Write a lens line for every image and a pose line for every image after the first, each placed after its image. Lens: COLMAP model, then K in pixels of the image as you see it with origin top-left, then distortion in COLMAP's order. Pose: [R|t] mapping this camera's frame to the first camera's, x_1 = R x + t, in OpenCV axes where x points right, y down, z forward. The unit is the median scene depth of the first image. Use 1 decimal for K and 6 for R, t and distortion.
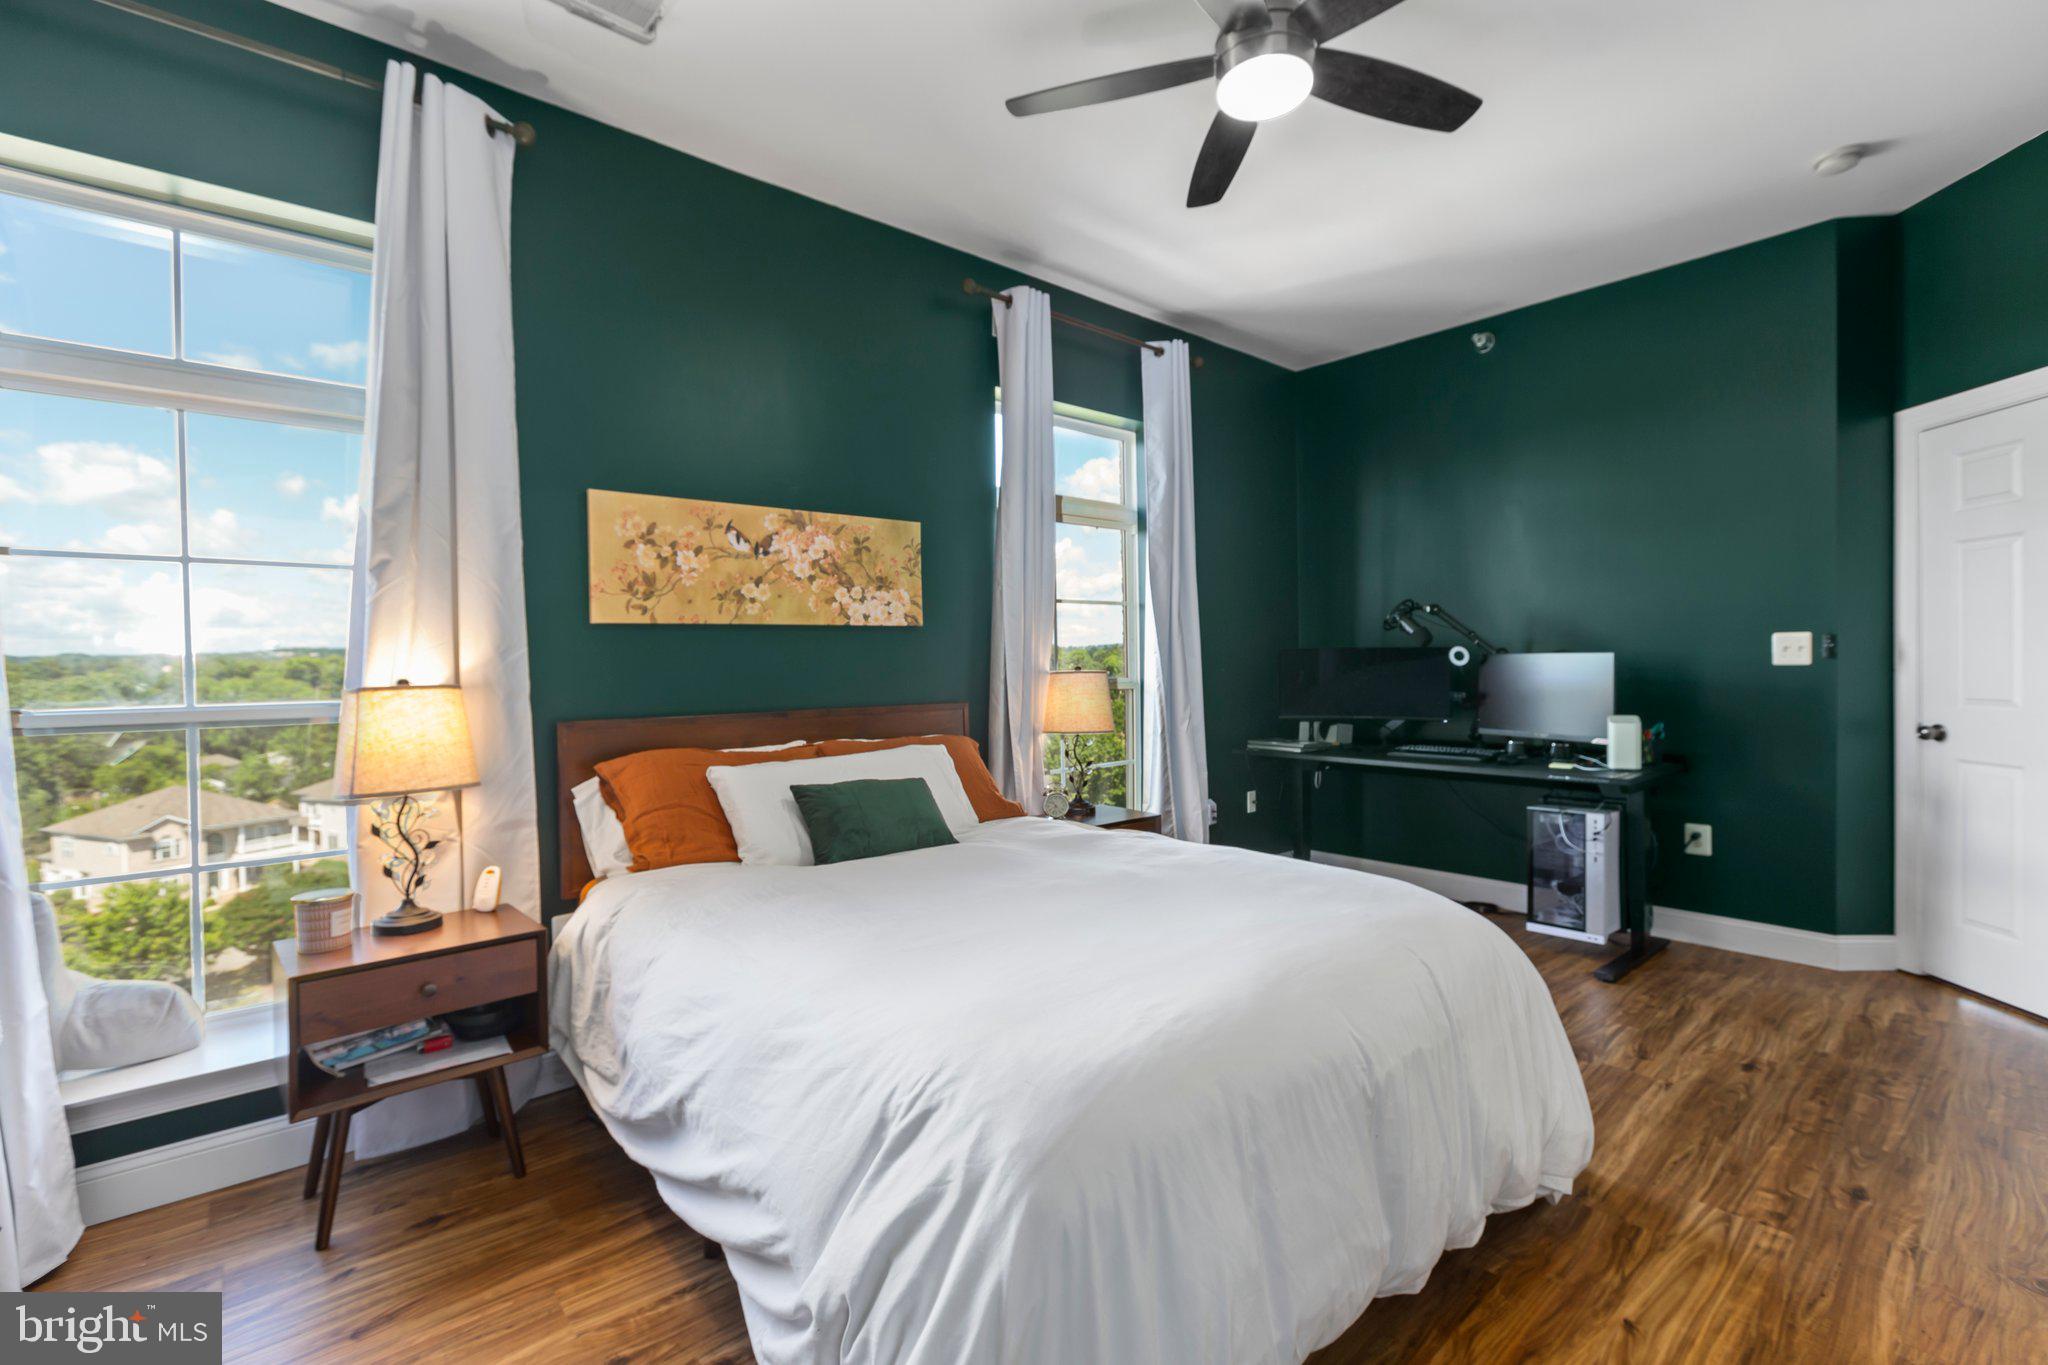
lens RADIAL K [[918.3, 0, 1016.3], [0, 918.3, 674.1], [0, 0, 1]] dist [0.001780, -0.000604]
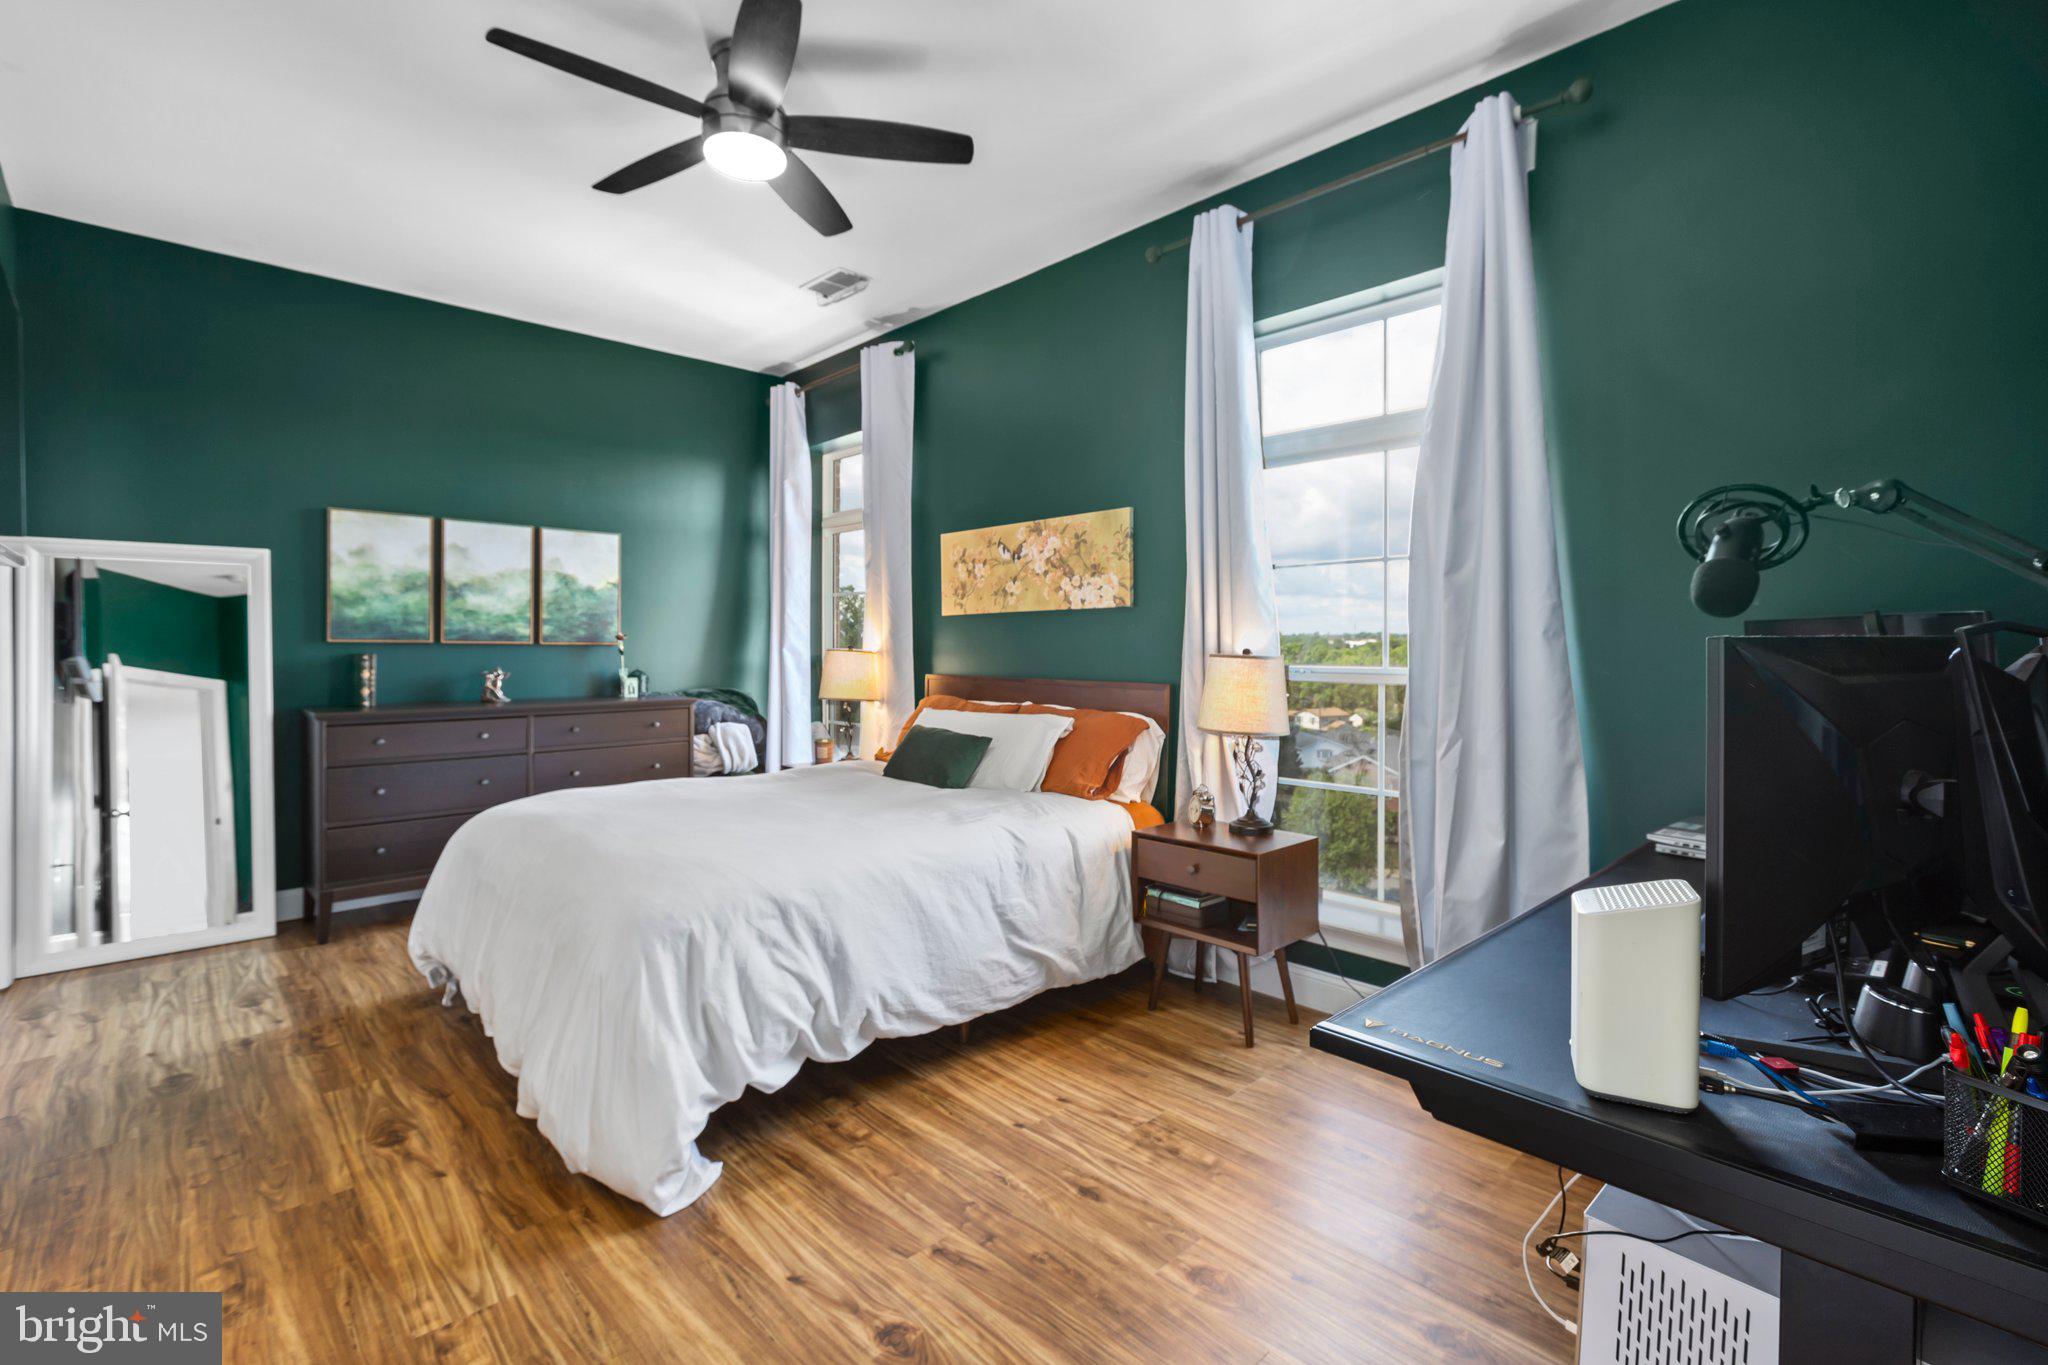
lens RADIAL K [[918.3, 0, 1013.5], [0, 918.3, 650.2], [0, 0, 1]] dist [0.001780, -0.000604]
pose [[0.035470, 0.022443, -0.999119, 1.093034], [-0.014333, 0.999656, 0.021946, -0.028148], [0.999268, 0.013542, 0.035779, 0.976219]]
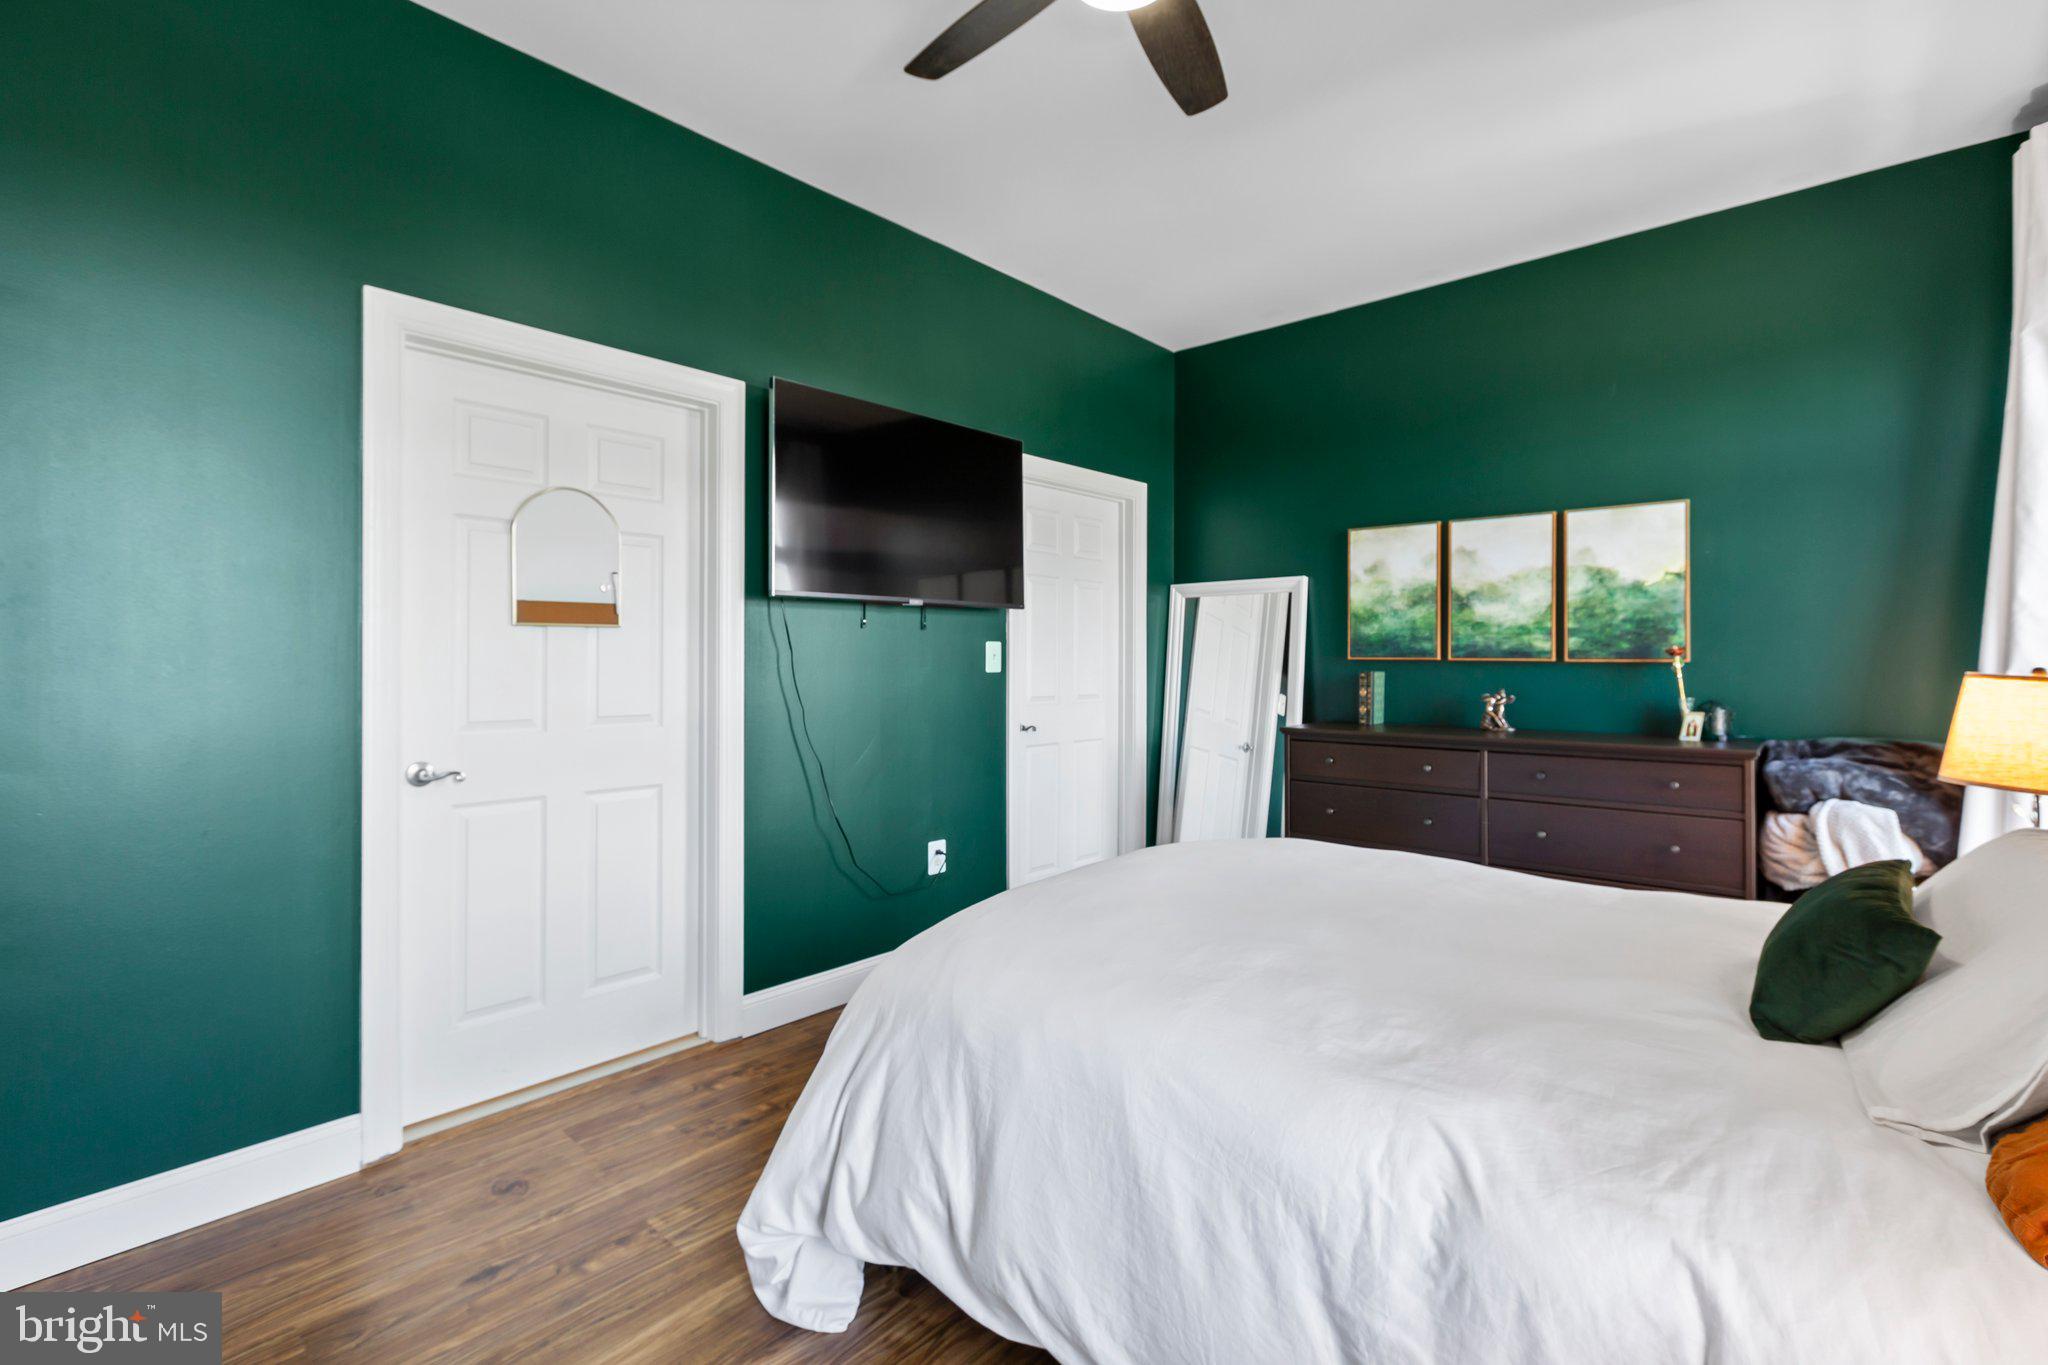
lens RADIAL K [[918.3, 0, 1024.6], [0, 918.3, 661.0], [0, 0, 1]] dist [0.001780, -0.000604]
pose [[-0.992059, 0.012624, -0.125135, 0.352714], [0.011305, 0.999873, 0.011247, -0.015081], [0.125262, 0.009743, -0.992076, 1.338913]]
